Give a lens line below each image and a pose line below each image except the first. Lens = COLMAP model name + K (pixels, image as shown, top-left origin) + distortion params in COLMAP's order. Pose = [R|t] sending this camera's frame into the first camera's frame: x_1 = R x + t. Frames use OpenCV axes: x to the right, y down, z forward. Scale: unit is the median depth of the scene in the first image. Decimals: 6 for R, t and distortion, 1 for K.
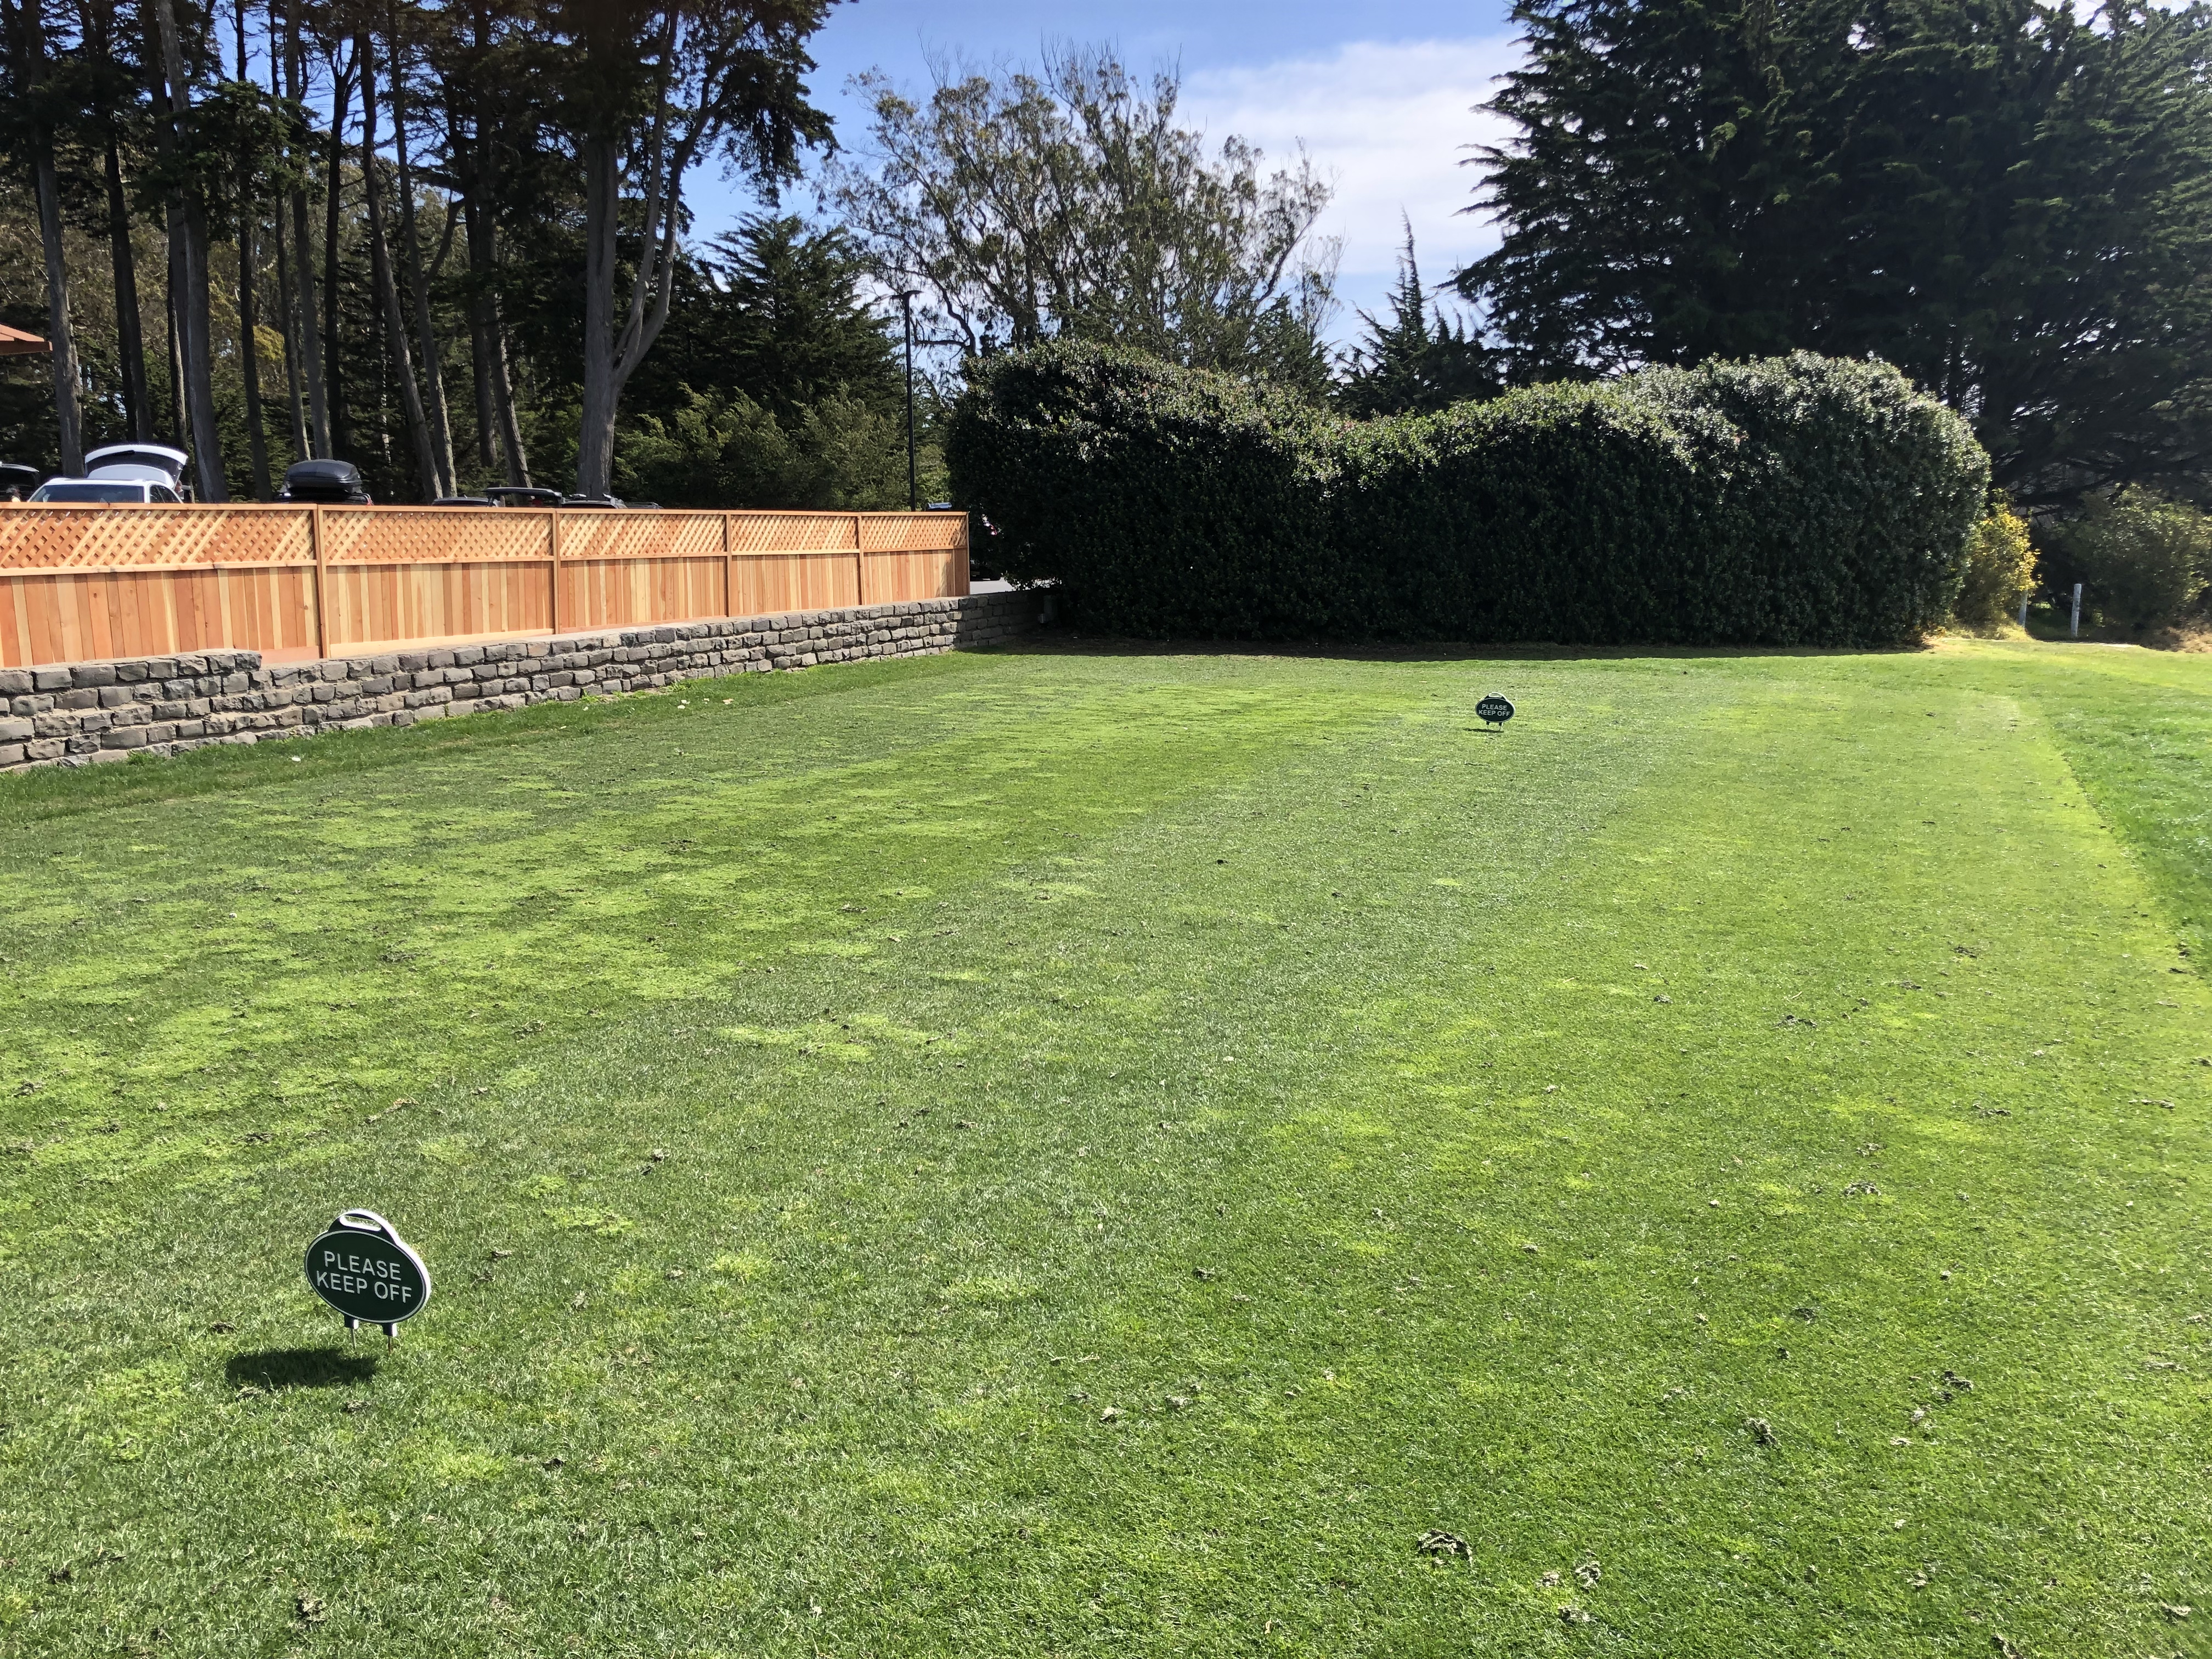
lens RADIAL K [[1795.9, 0, 1064.5], [0, 1795.9, 835.9], [0, 0, 1]] dist [0.005757, 0.008684]
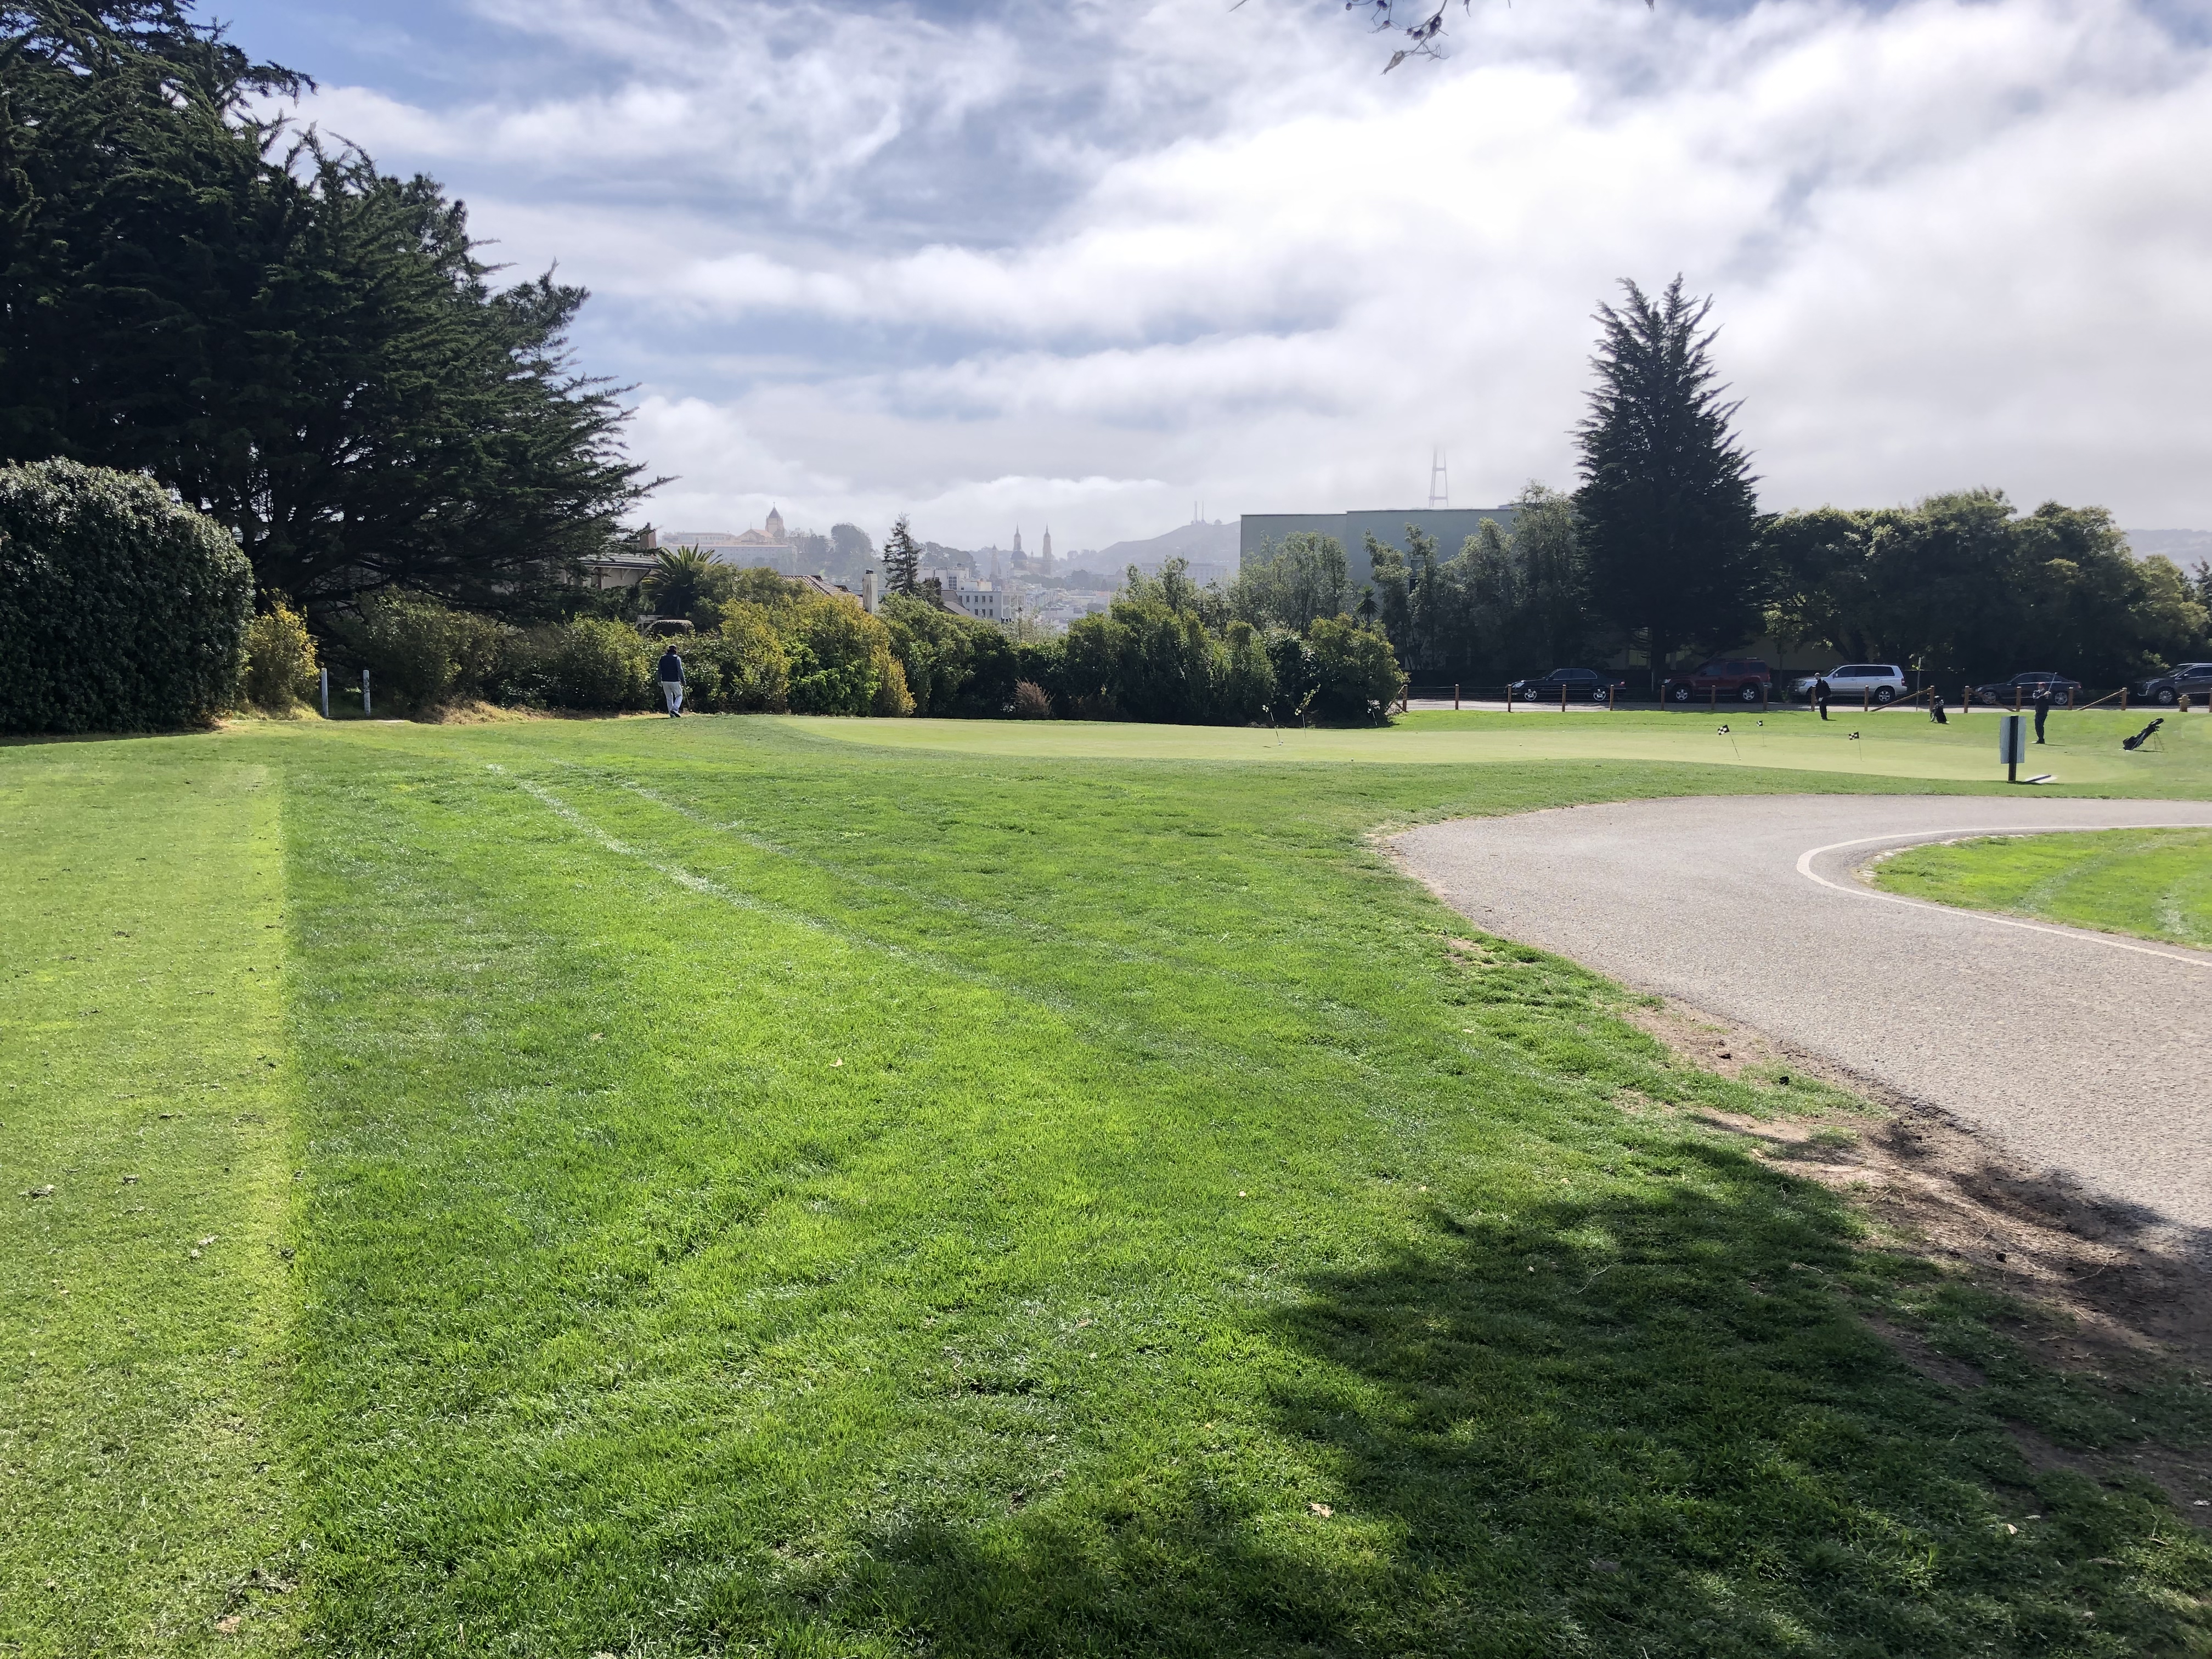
lens RADIAL K [[1795.9, 0, 1064.5], [0, 1795.9, 835.9], [0, 0, 1]] dist [0.005757, 0.008684]
pose [[0.660402, -0.090816, 0.745400, -0.014449], [0.127202, 0.991843, 0.008145, 0.019922], [-0.740060, 0.089437, 0.666567, -0.136127]]
